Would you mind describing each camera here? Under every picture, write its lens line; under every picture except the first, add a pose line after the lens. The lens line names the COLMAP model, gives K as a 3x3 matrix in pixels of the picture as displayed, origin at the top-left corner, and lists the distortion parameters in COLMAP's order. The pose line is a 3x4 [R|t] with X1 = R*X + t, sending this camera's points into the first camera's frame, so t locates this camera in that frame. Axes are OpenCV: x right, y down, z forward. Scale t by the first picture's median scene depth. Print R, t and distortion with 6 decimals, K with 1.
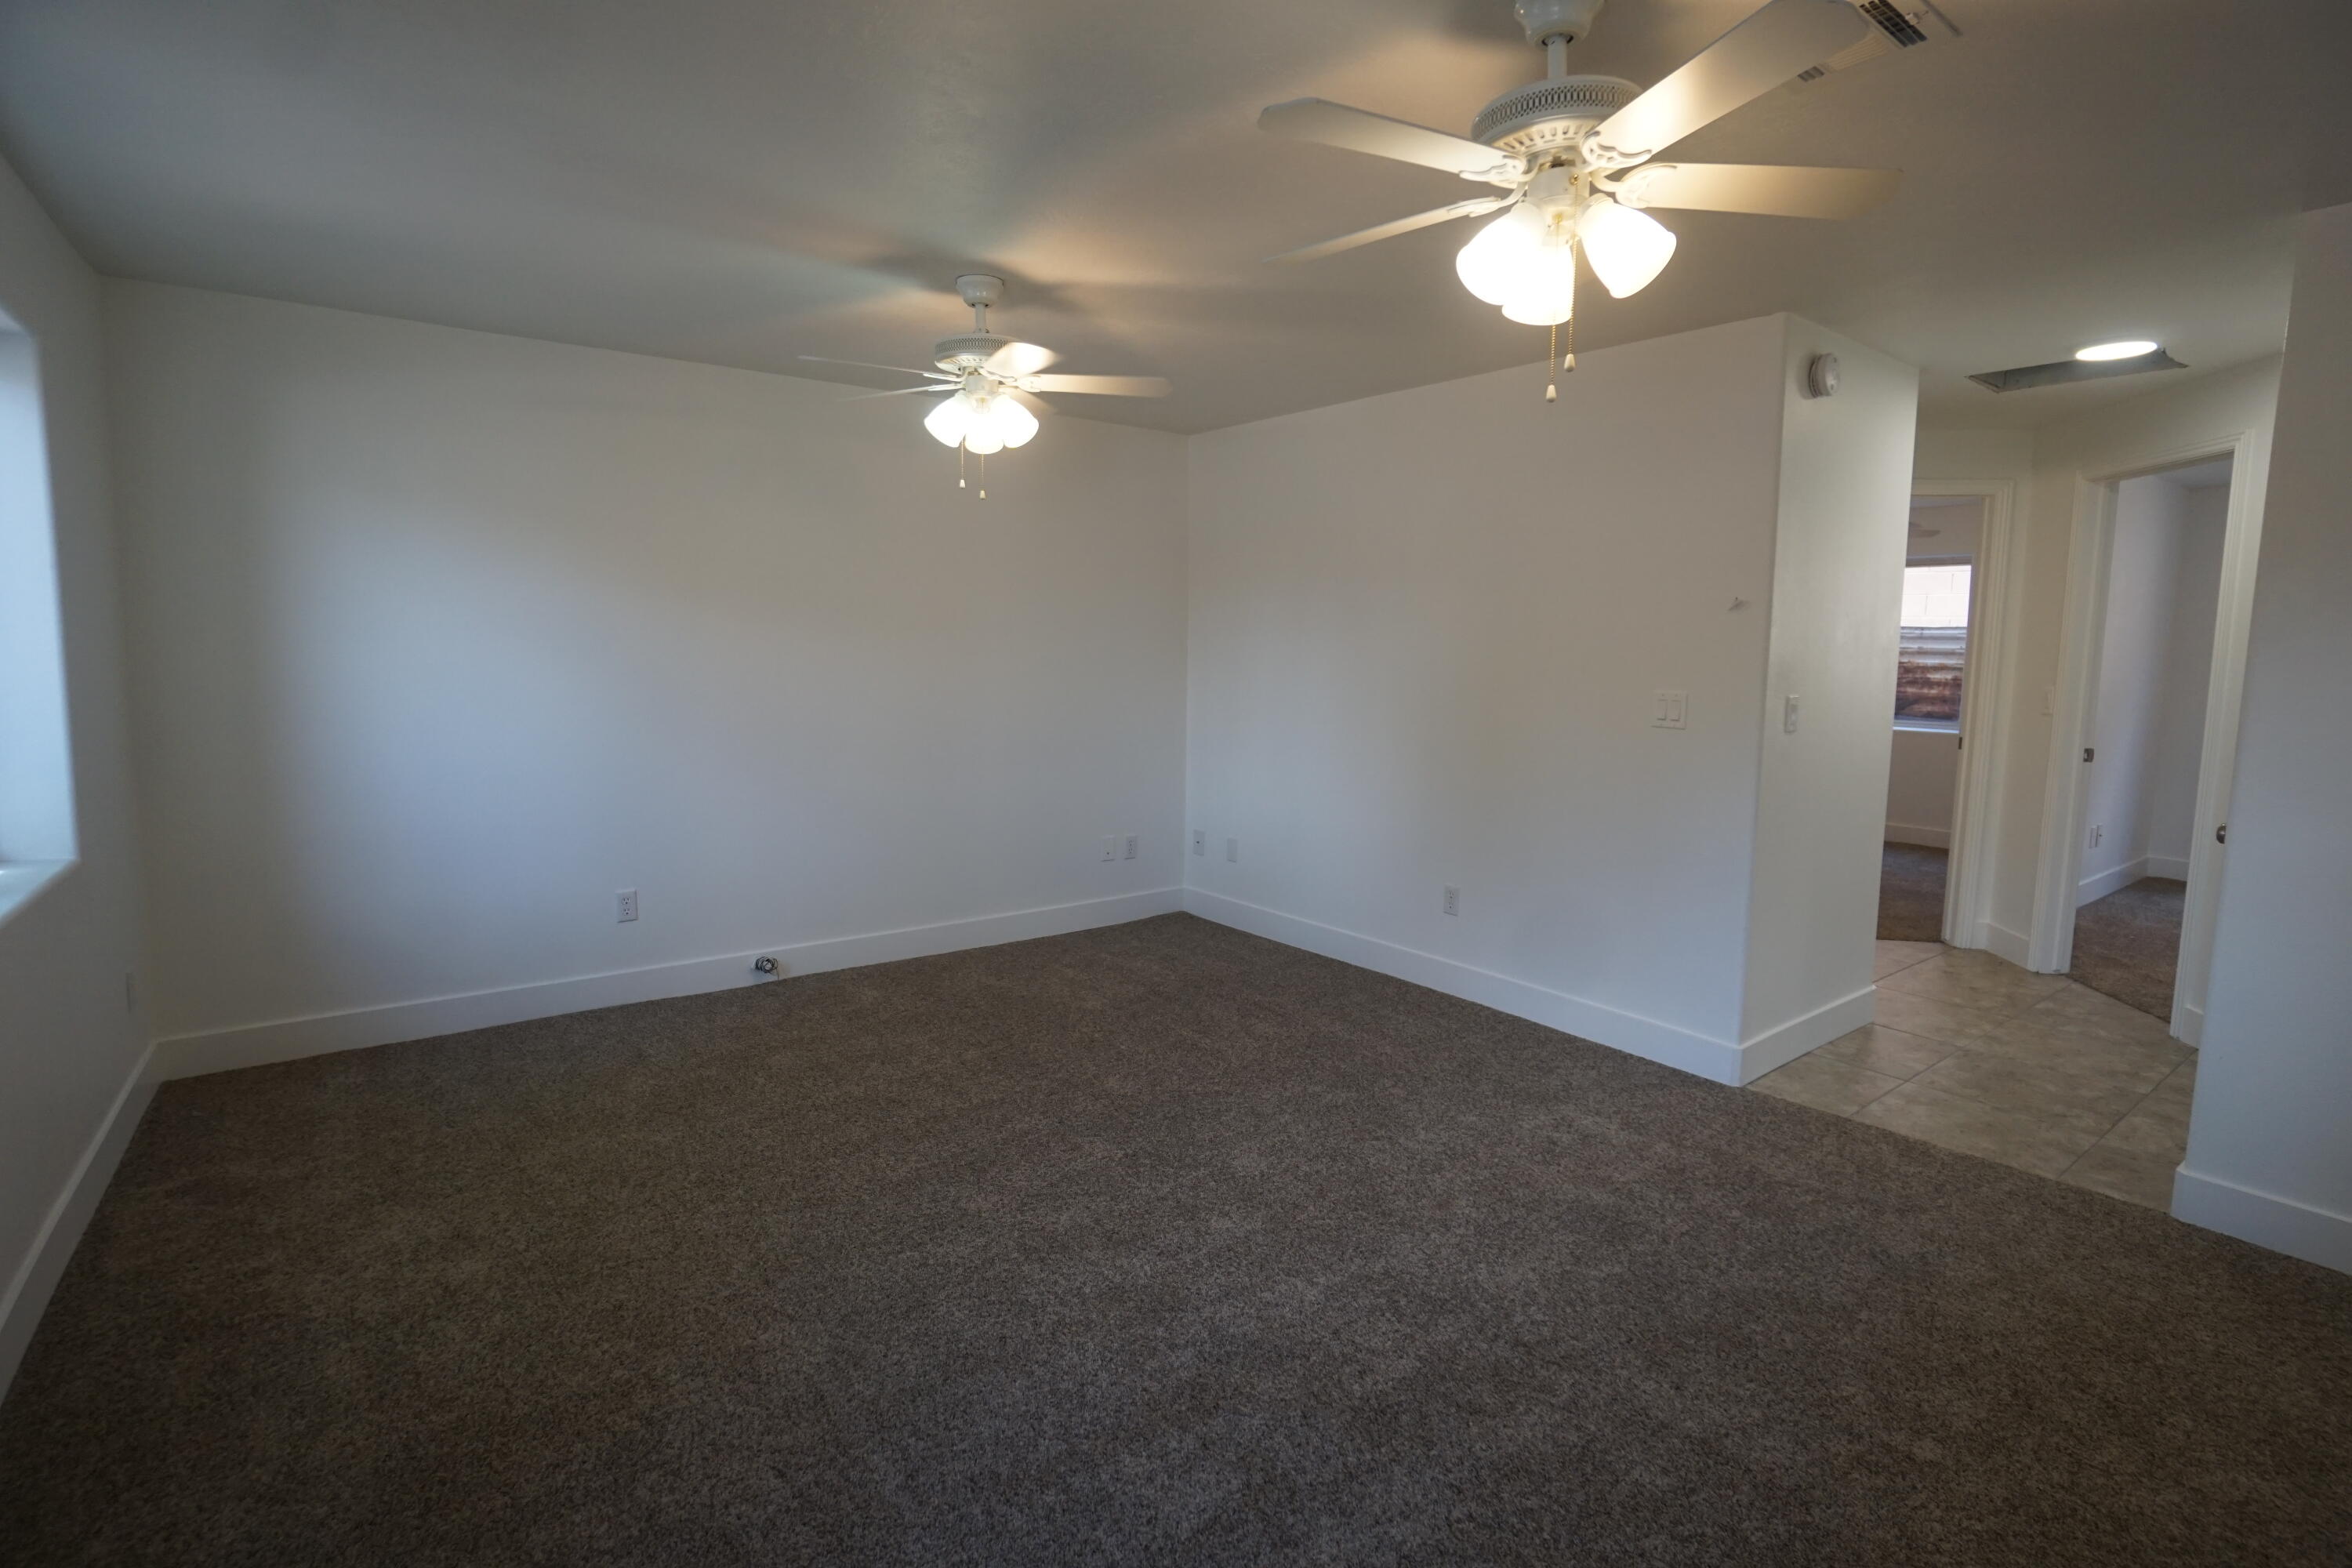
lens RADIAL K [[1101.6, 0, 1173.8], [0, 1101.6, 770.9], [0, 0, 1]] dist [-0.013280, 0.000142]
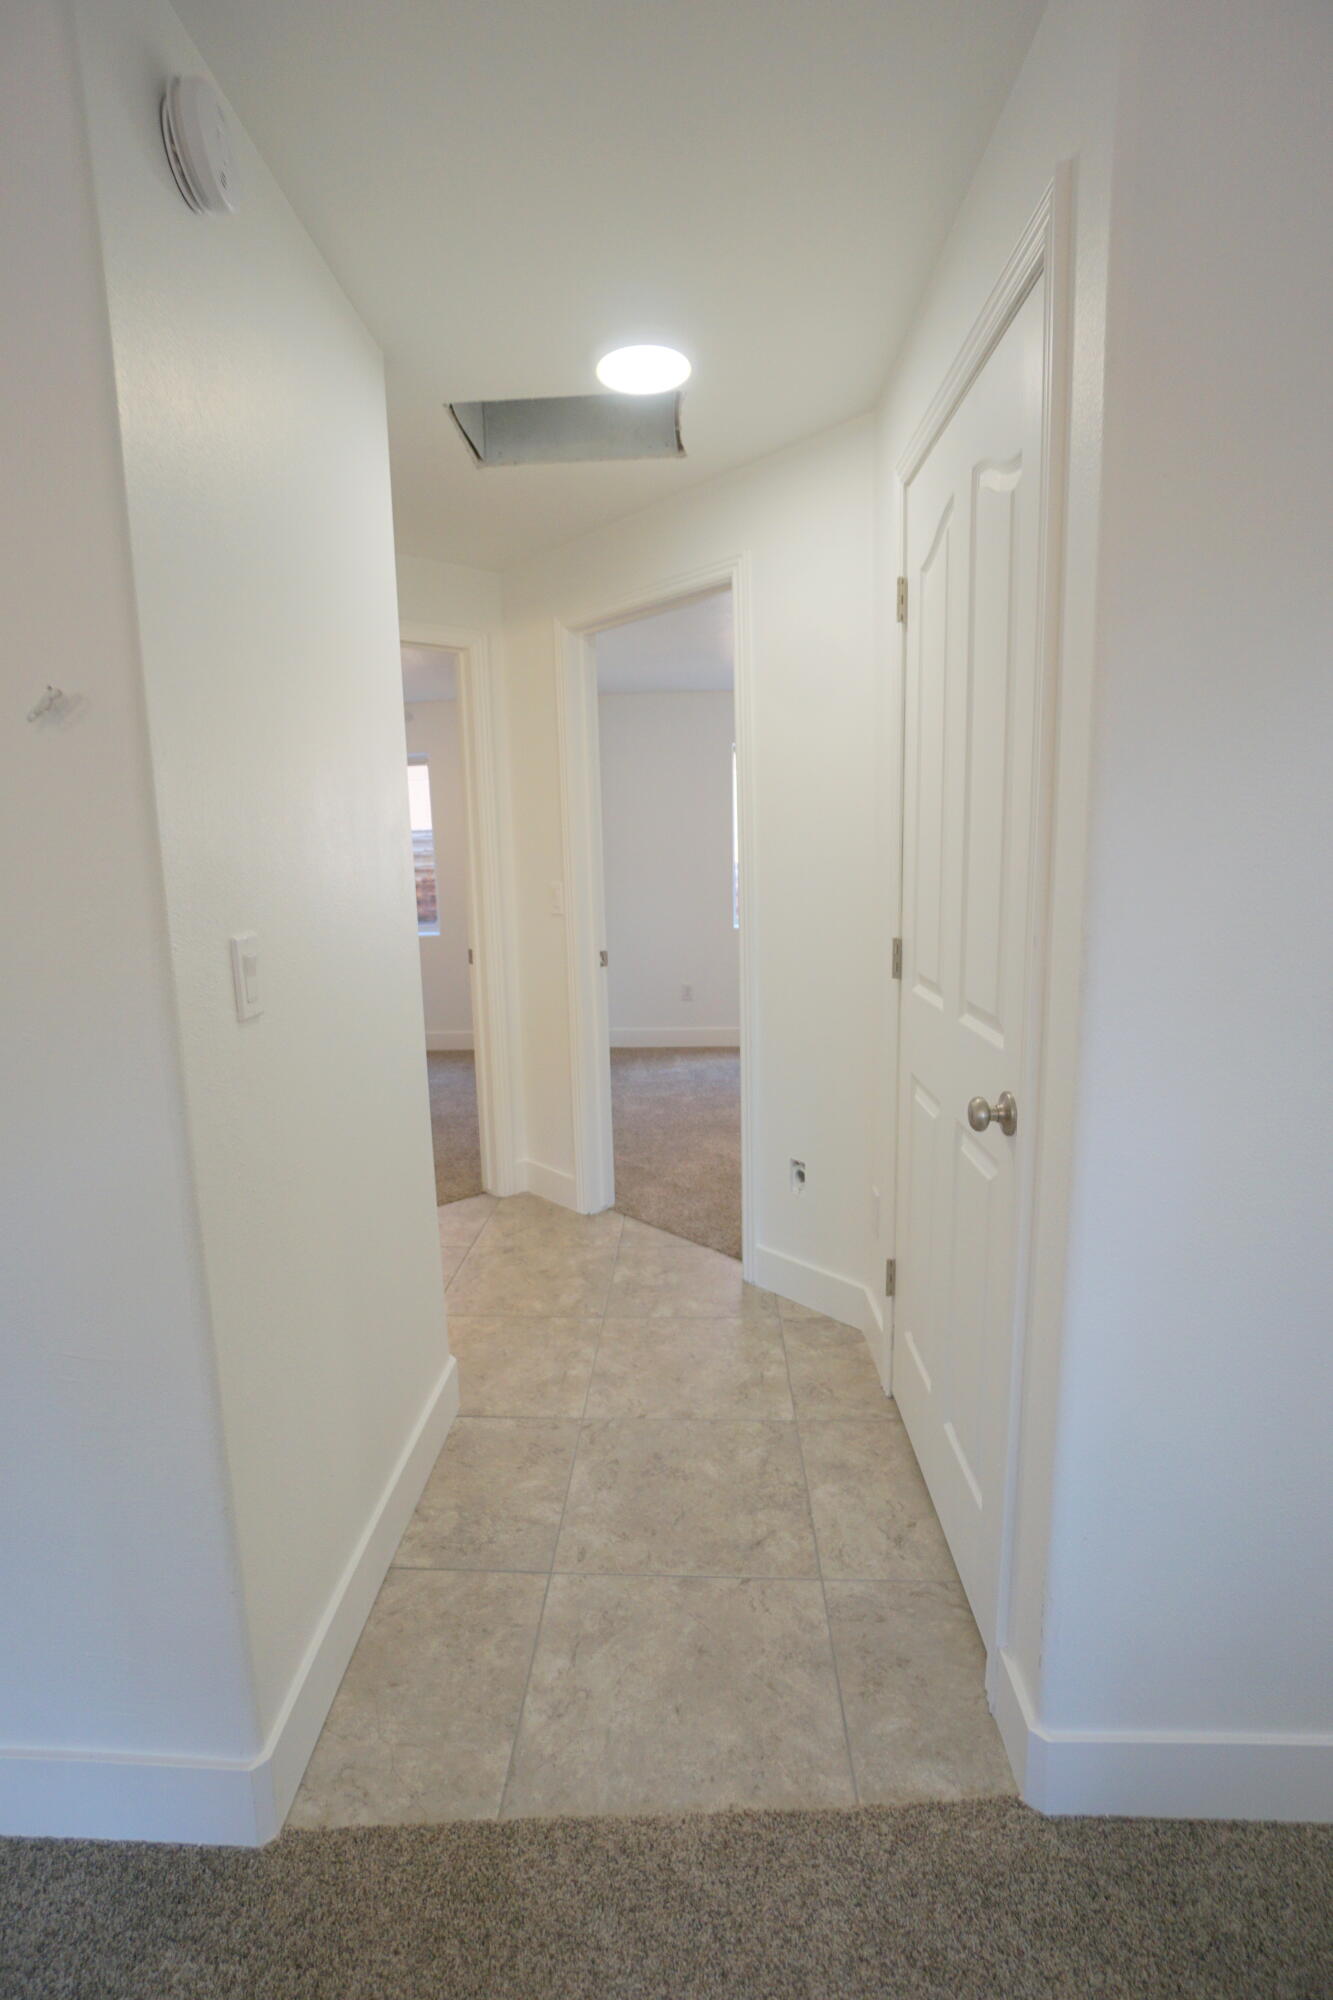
lens RADIAL K [[936.7, 0, 668.2], [0, 936.7, 1001.3], [0, 0, 1]] dist [-0.013280, 0.000142]
pose [[0.618645, -0.145844, 0.772016, 0.311286], [0.120124, 0.988625, 0.090504, -0.044831], [-0.776433, 0.036748, 0.629127, 0.526556]]
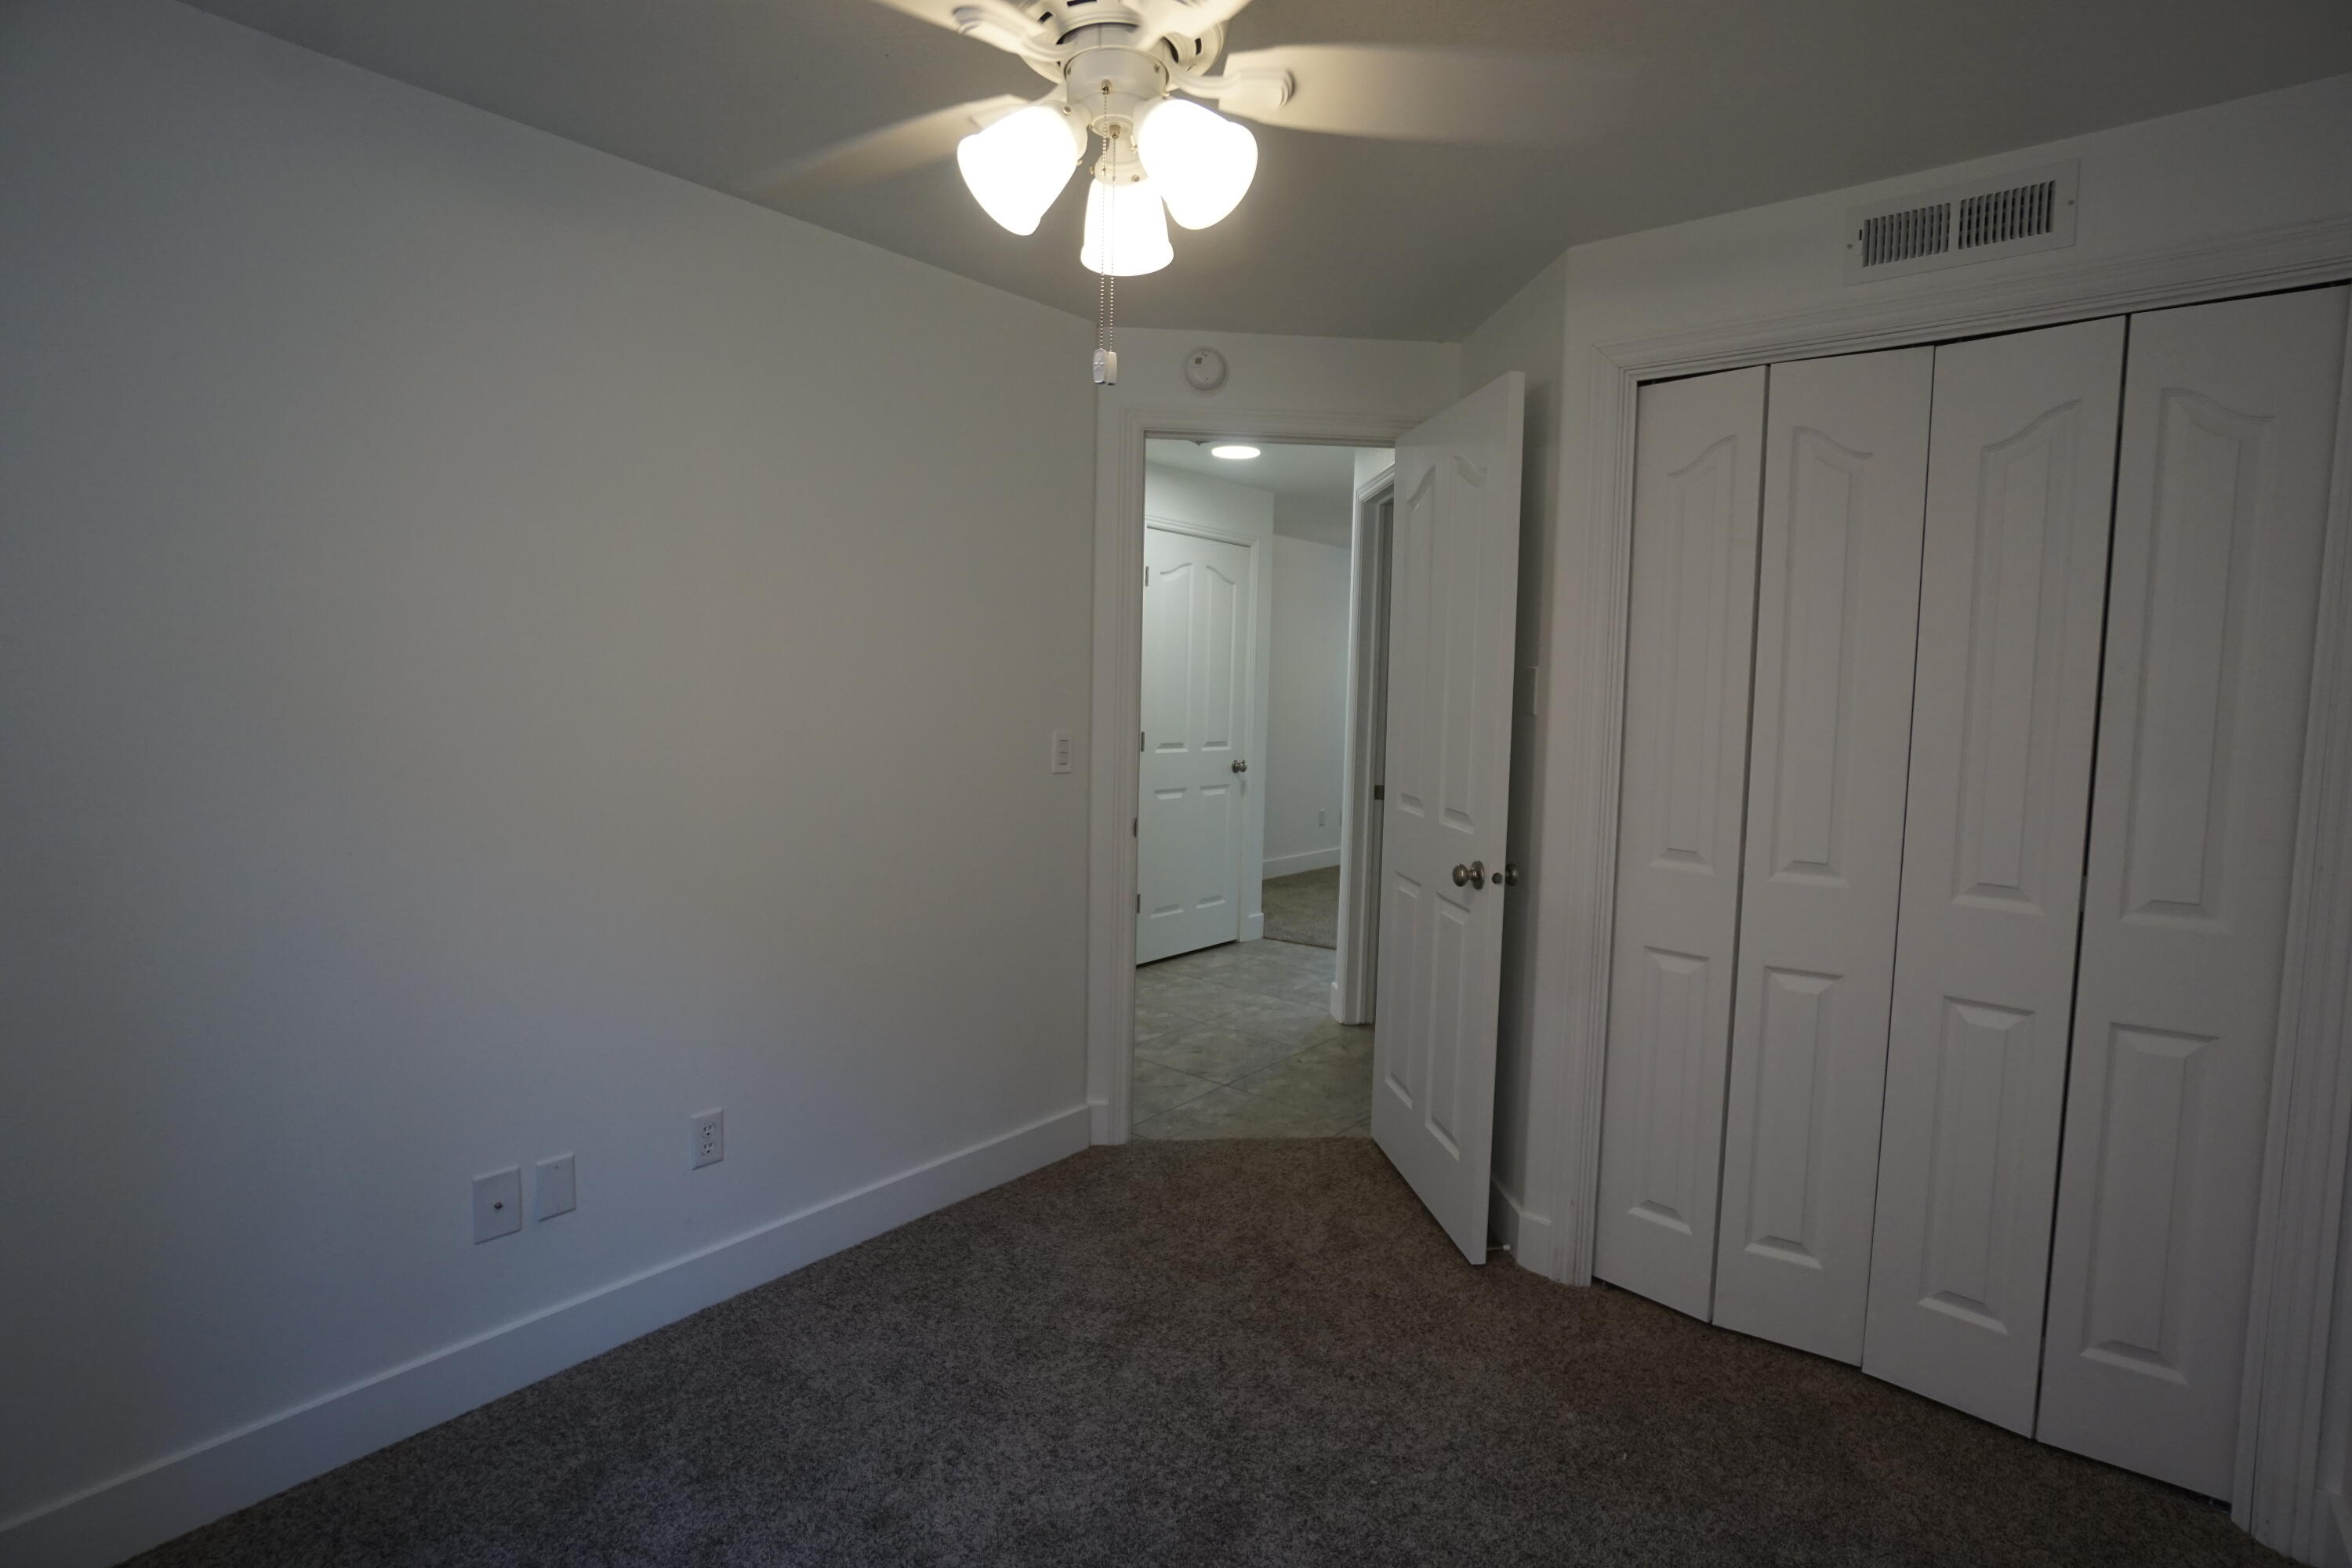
lens RADIAL K [[1101.6, 0, 1166.9], [0, 1101.6, 774.8], [0, 0, 1]] dist [-0.013280, 0.000142]
pose [[-0.977030, 0.002252, -0.213090, 0.986613], [-0.039430, 0.980768, 0.191155, -0.193863], [0.209422, 0.195166, -0.958150, 1.878913]]
